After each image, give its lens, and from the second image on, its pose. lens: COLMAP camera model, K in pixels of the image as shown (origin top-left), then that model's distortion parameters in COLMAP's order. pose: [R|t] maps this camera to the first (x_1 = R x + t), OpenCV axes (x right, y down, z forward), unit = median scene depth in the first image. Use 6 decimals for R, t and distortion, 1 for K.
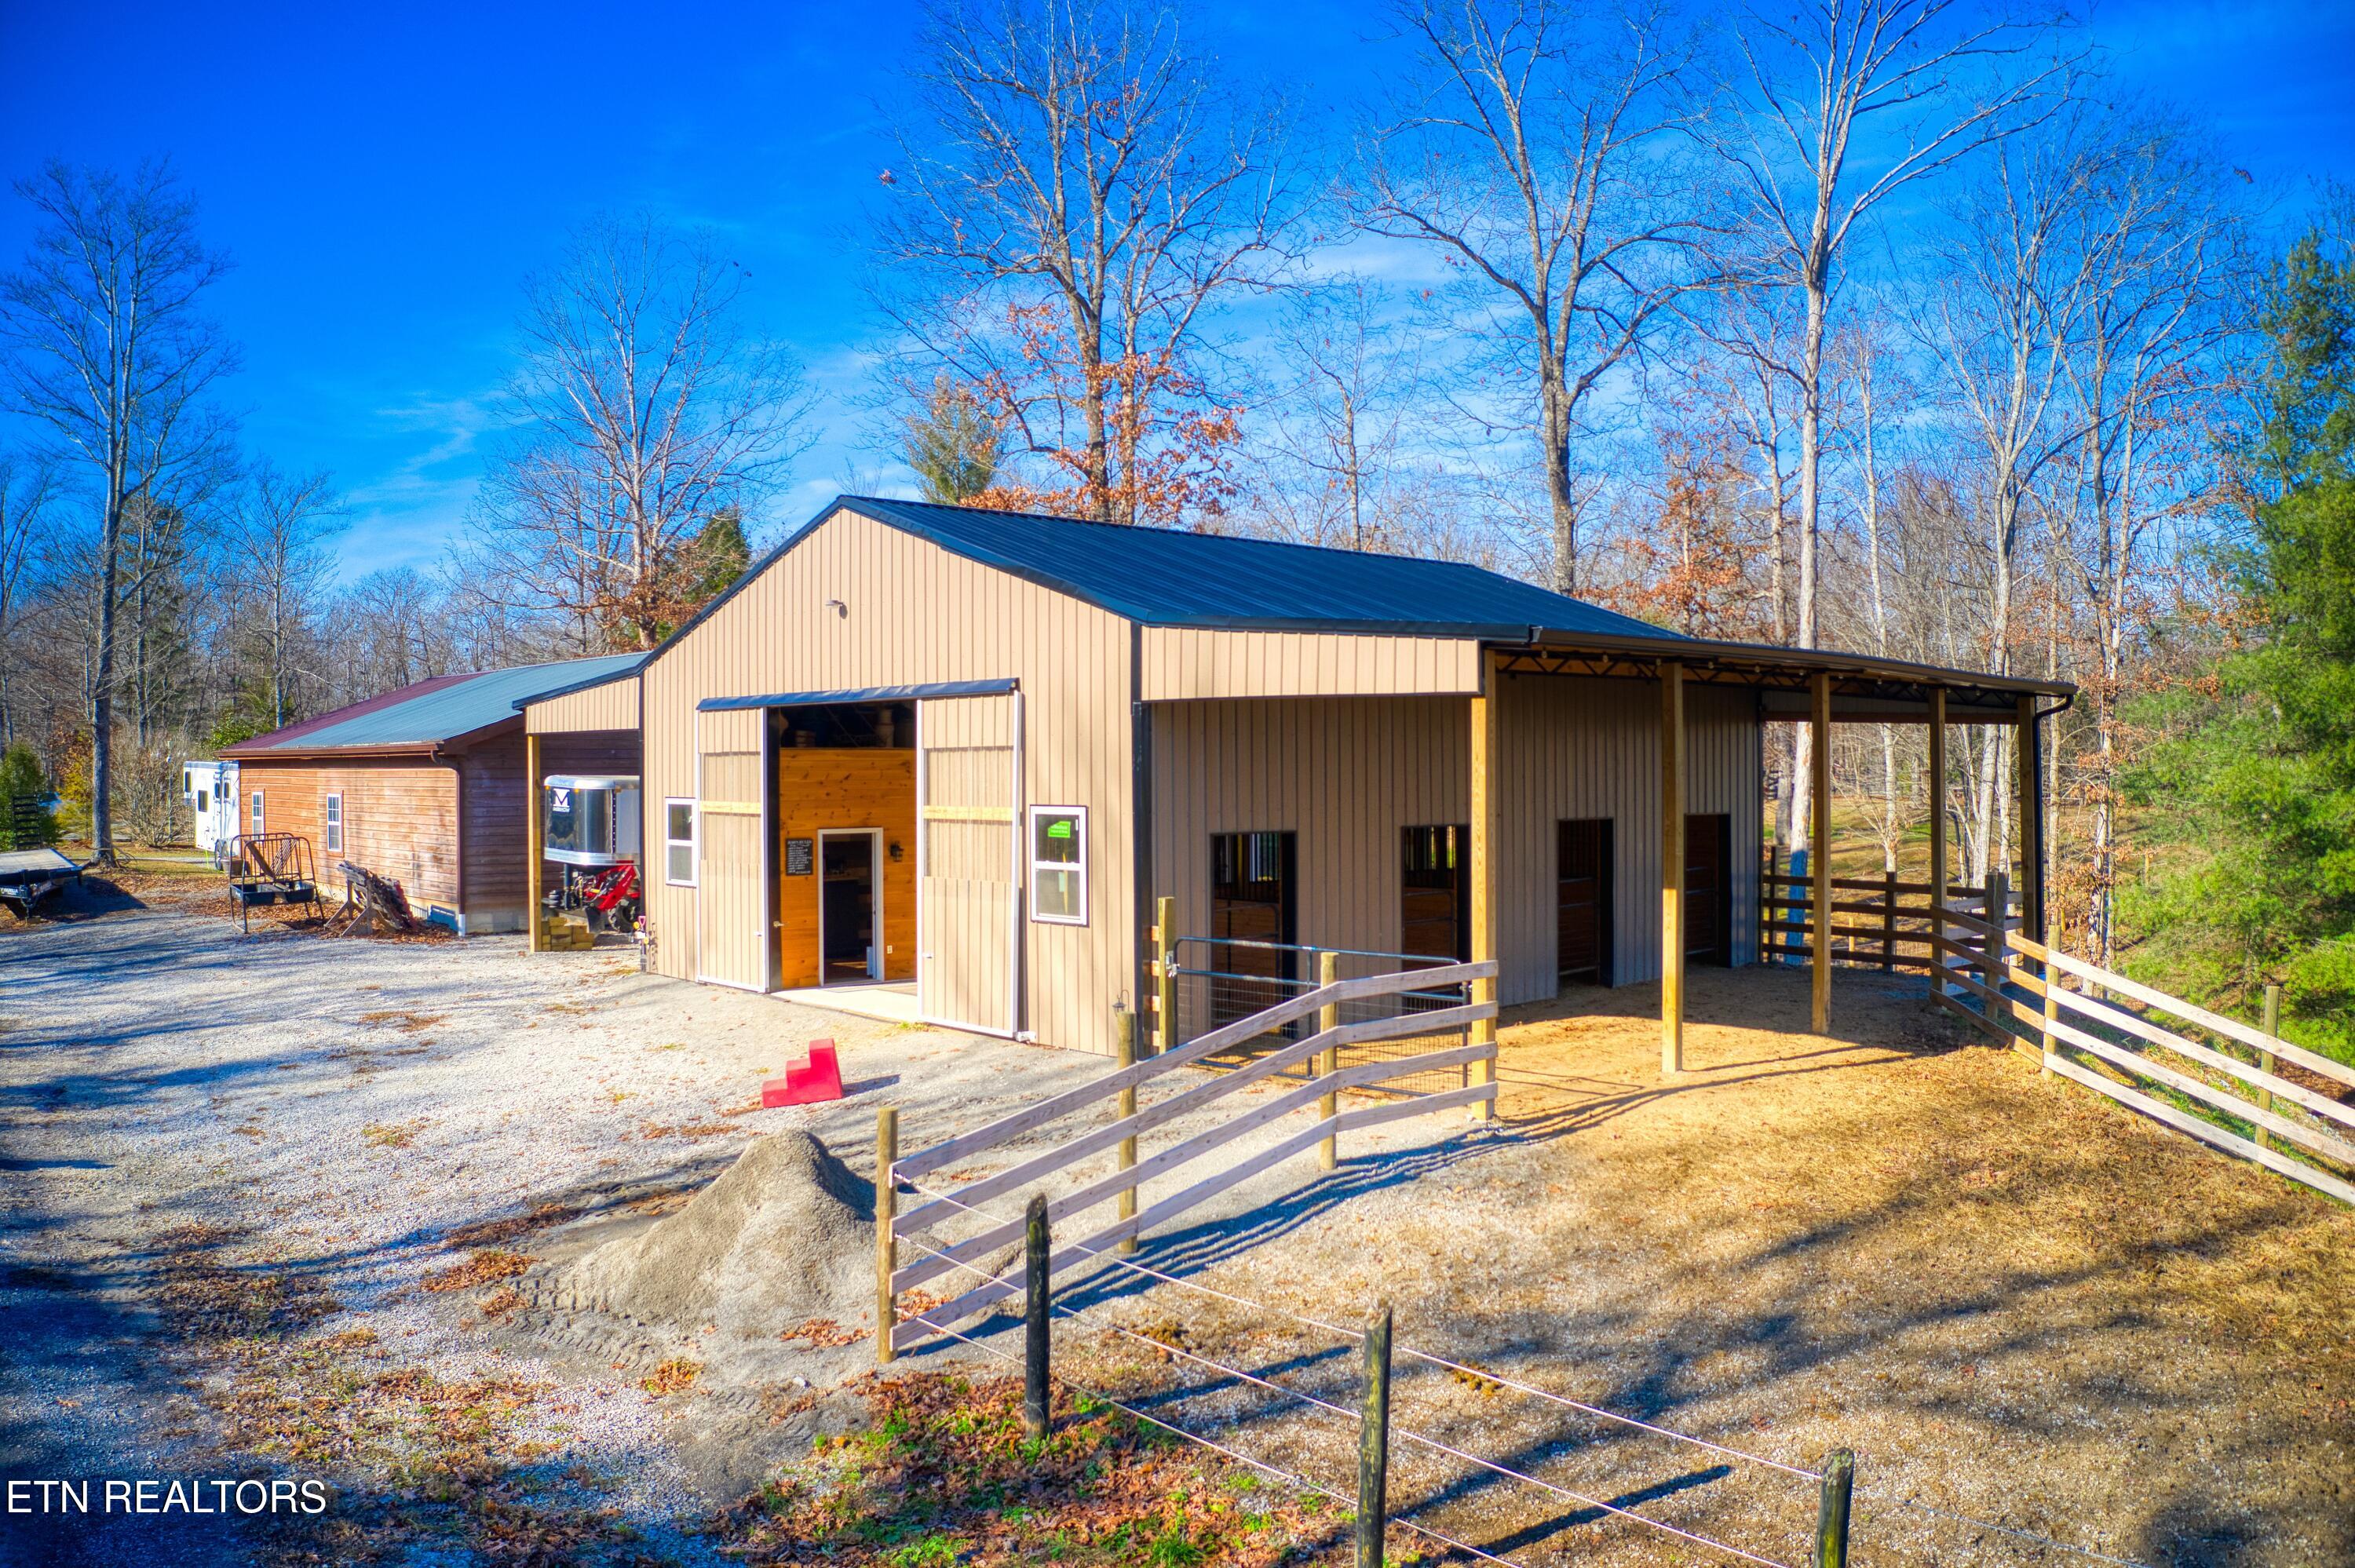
lens RADIAL K [[1864.7, 0, 1191.8], [0, 1864.7, 754.4], [0, 0, 1]] dist [-0.190567, 0.021415]
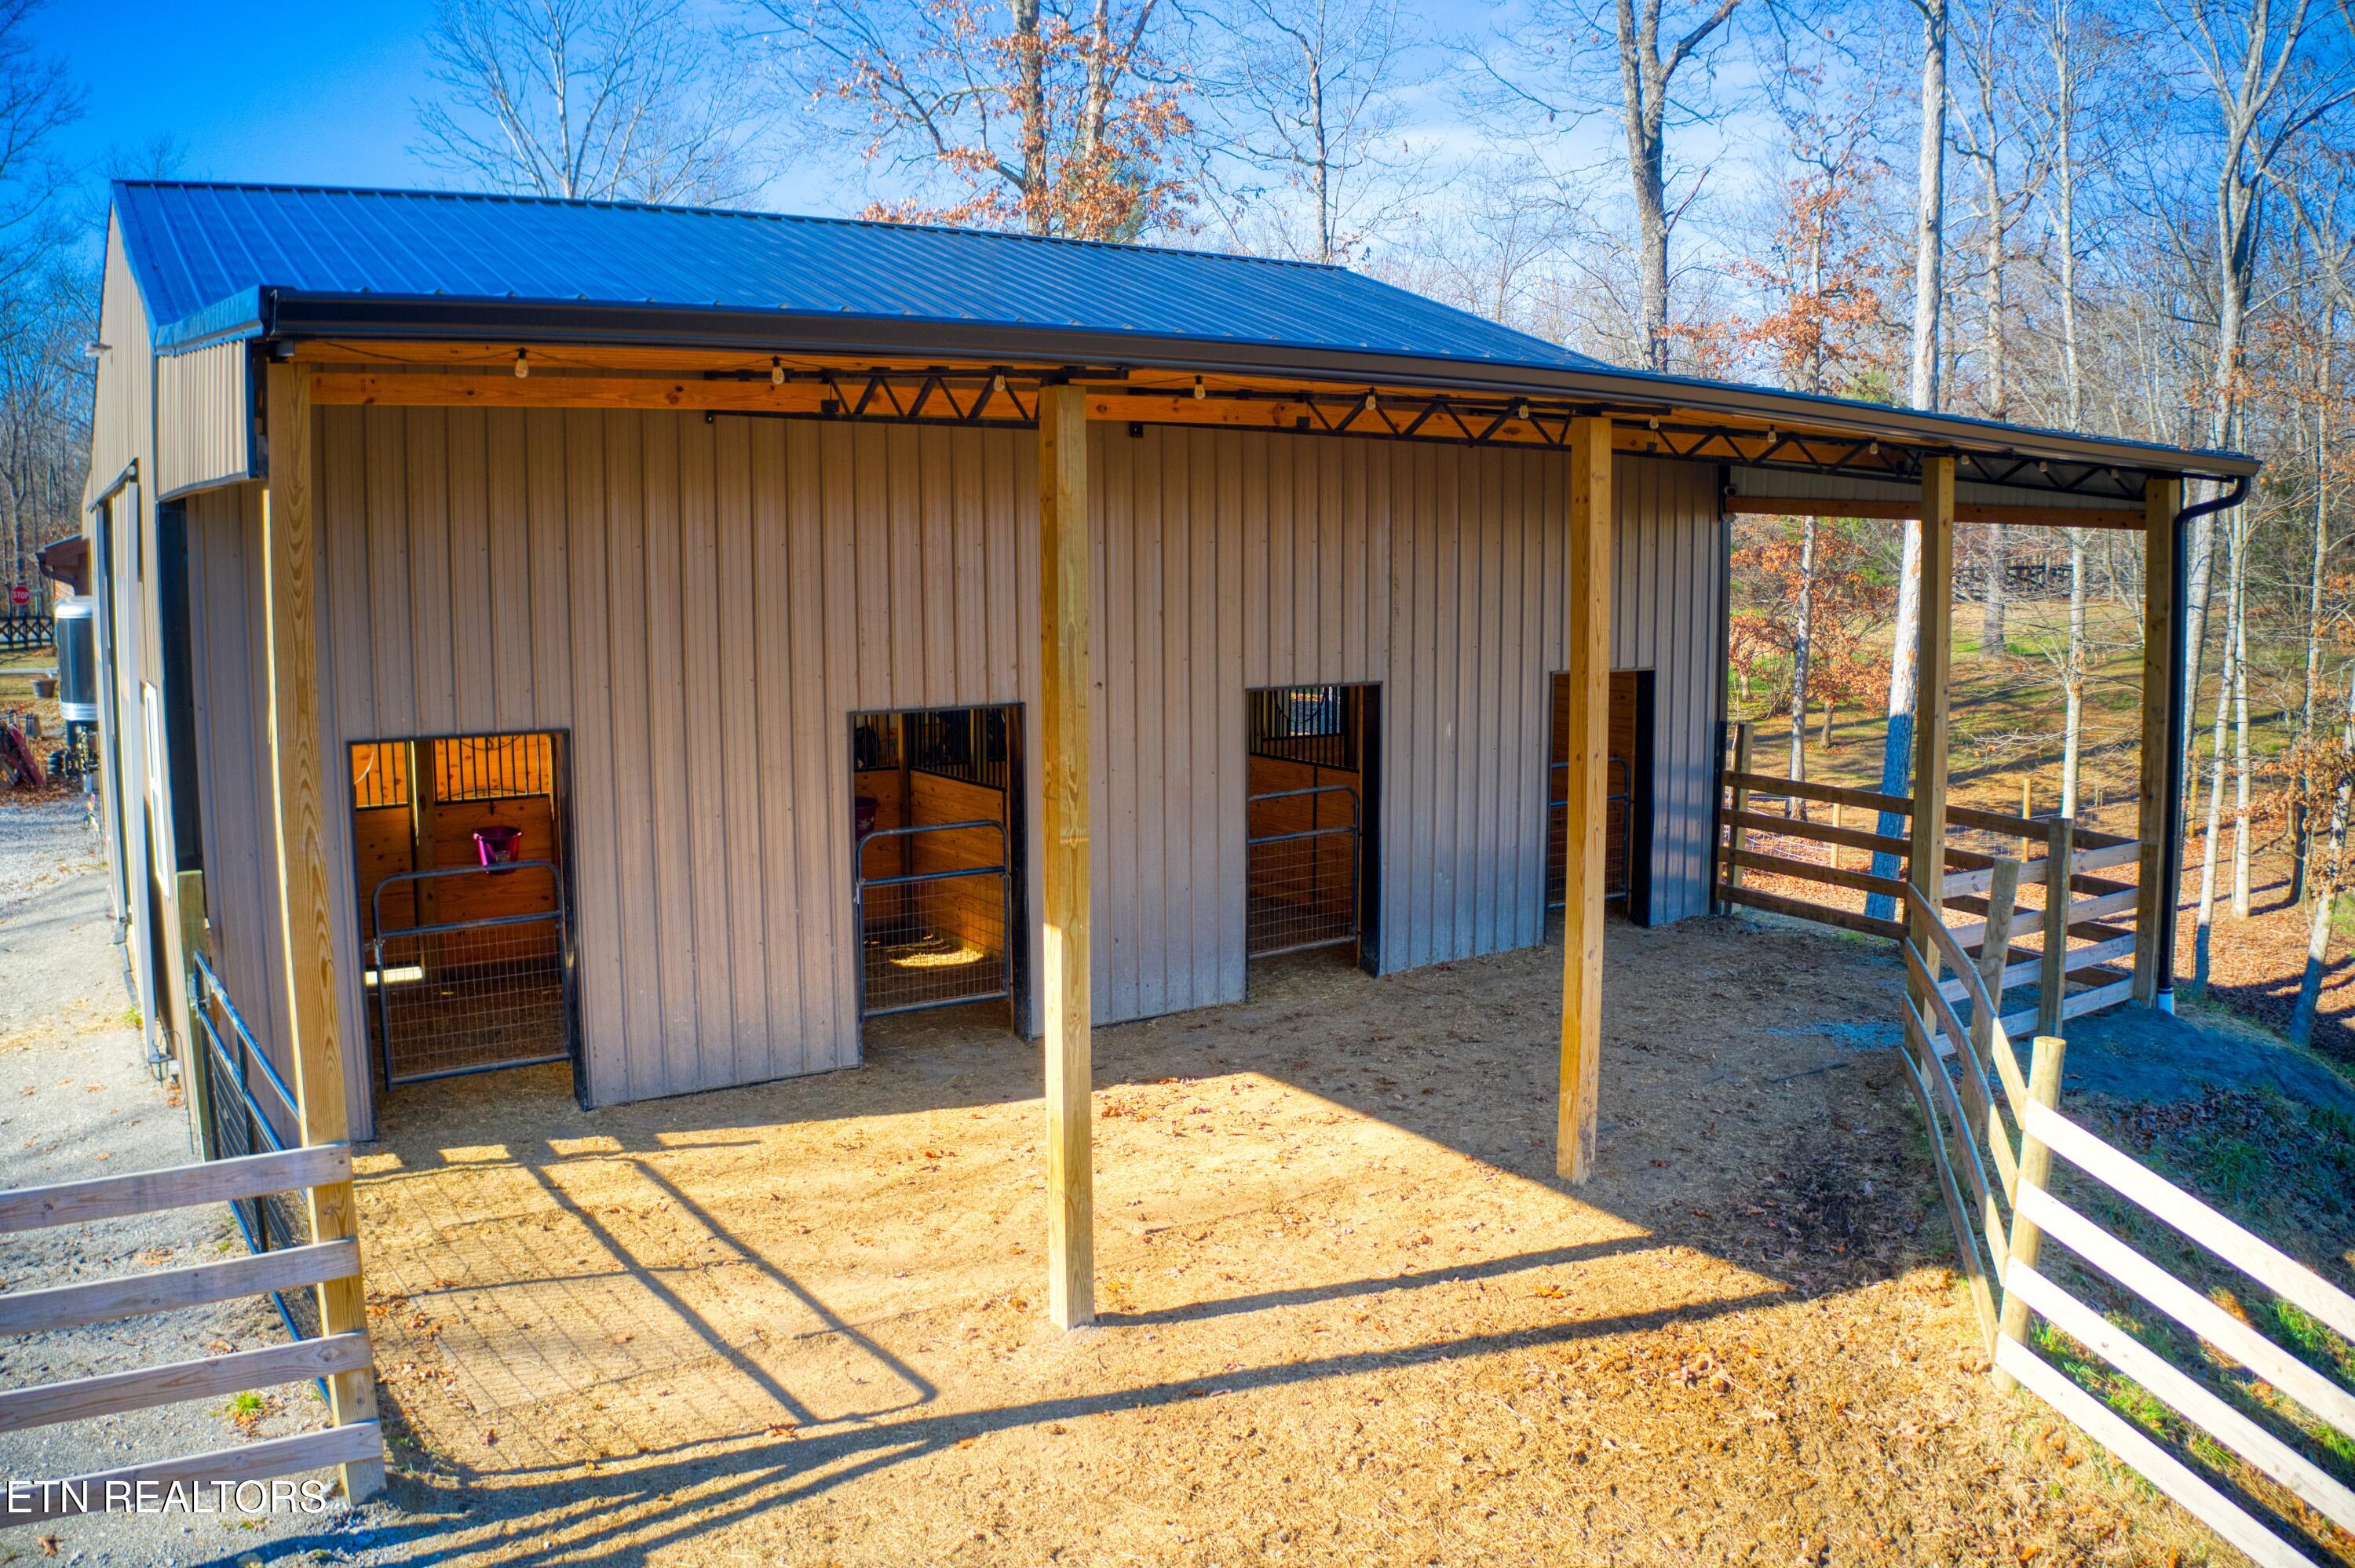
lens RADIAL K [[1864.7, 0, 1191.8], [0, 1864.7, 754.4], [0, 0, 1]] dist [-0.190567, 0.021415]
pose [[0.986732, 0.023964, -0.160582, 0.179959], [-0.004351, 0.992596, 0.121388, -0.008816], [0.162302, -0.119078, 0.979530, 0.292917]]
